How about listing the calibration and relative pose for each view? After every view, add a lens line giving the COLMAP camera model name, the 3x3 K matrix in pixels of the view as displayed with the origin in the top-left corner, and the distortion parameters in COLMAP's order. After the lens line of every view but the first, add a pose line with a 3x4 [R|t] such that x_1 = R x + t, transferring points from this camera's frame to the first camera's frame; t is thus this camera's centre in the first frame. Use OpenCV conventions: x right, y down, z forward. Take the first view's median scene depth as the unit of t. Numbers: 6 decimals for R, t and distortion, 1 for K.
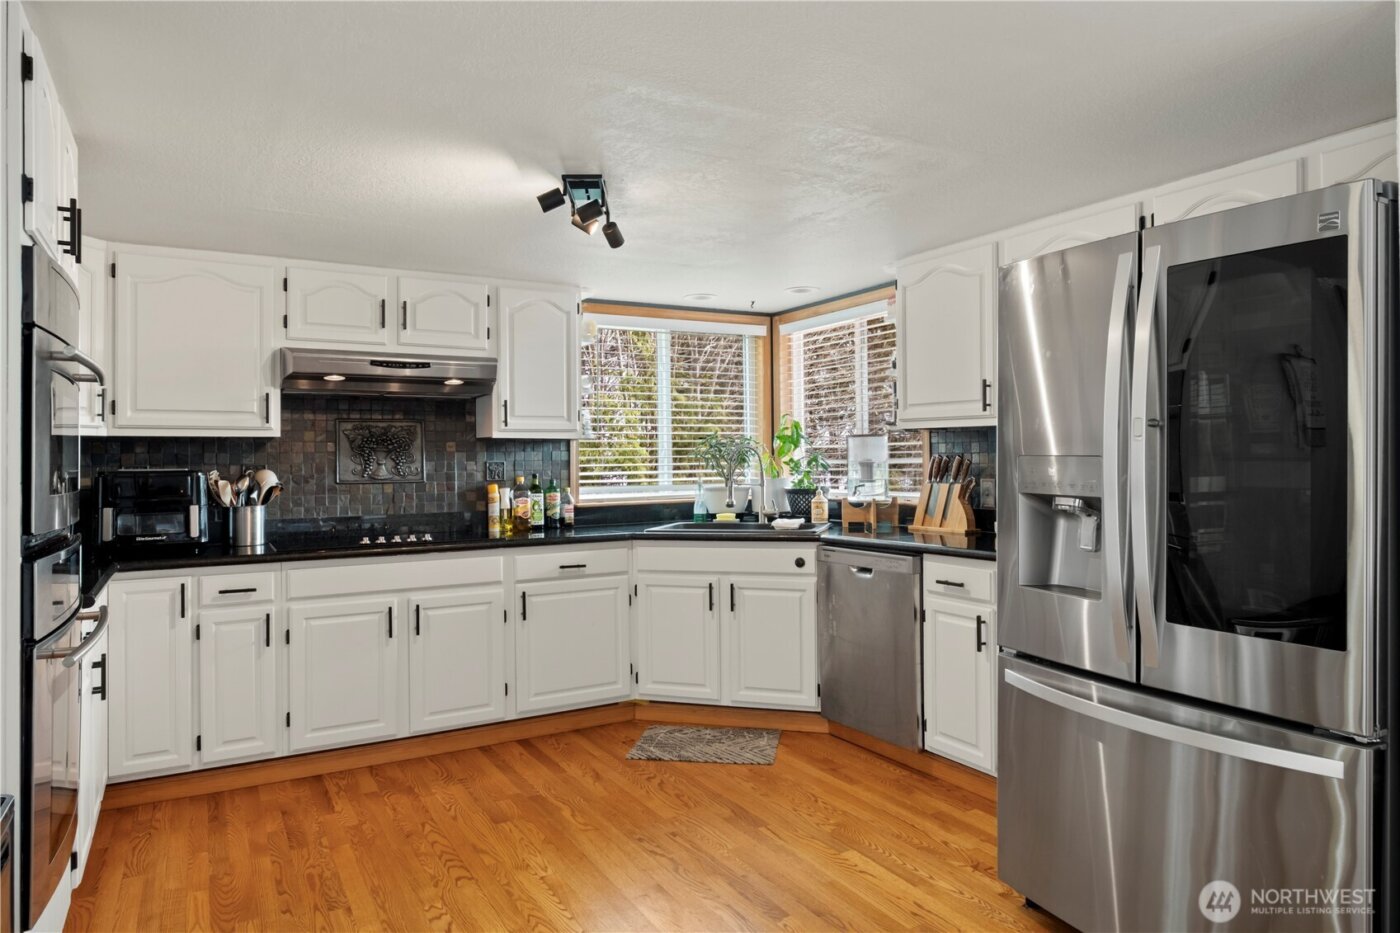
lens RADIAL K [[885.6, 0, 700.9], [0, 885.6, 460.2], [0, 0, 1]] dist [0.010253, -0.000158]
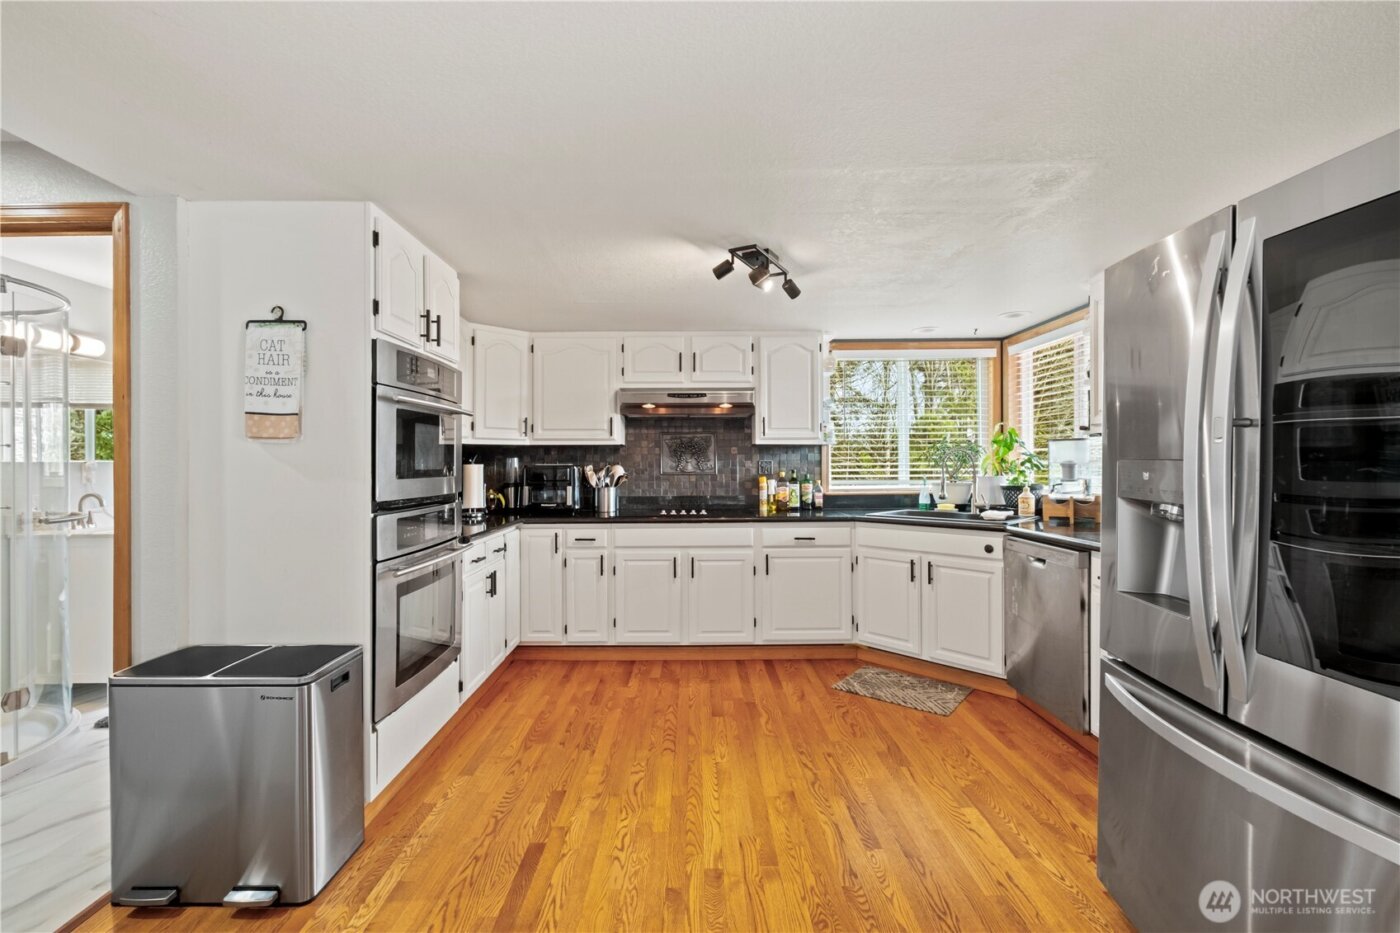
lens RADIAL K [[611.3, 0, 698.4], [0, 611.3, 464.8], [0, 0, 1]] dist [0.004701, -0.003471]
pose [[0.868611, 0.009345, -0.495406, 0.187472], [-0.004663, 0.999932, 0.010685, -0.002404], [0.495472, -0.006971, 0.868596, 0.116030]]
